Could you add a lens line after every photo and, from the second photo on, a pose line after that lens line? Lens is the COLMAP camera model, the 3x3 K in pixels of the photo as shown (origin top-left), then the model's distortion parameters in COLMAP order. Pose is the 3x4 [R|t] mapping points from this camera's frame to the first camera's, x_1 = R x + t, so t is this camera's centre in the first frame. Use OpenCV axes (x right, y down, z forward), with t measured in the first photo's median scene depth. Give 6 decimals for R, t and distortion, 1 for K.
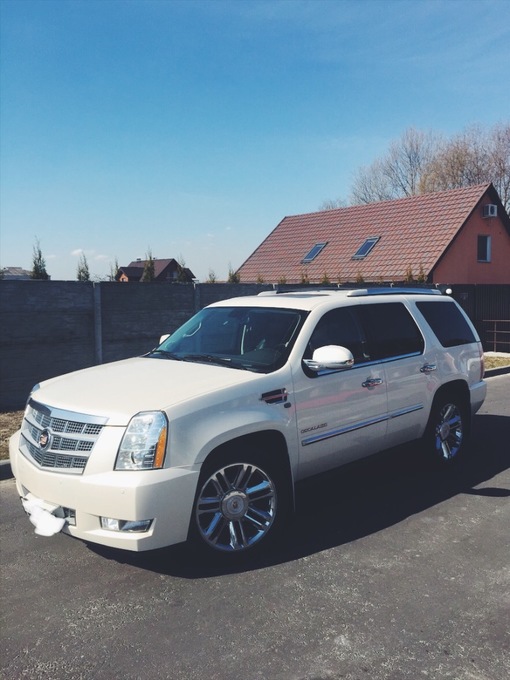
lens RADIAL K [[604.5, 0, 255.0], [0, 604.5, 340.0], [0, 0, 1]] dist [0.083154, -0.111457]
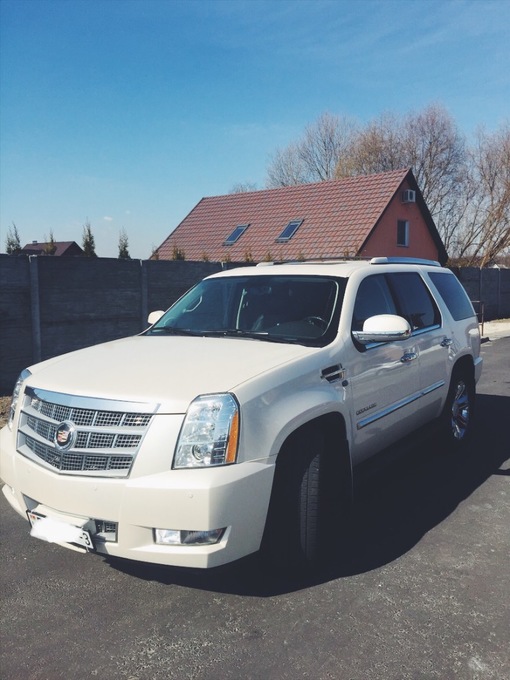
lens RADIAL K [[595.2, 0, 255.0], [0, 595.2, 340.0], [0, 0, 1]] dist [0.050106, 0.004572]
pose [[0.980039, -0.018717, 0.197925, -0.236429], [0.015350, 0.999710, 0.018533, 0.027416], [-0.198214, -0.015125, 0.980042, 0.184787]]
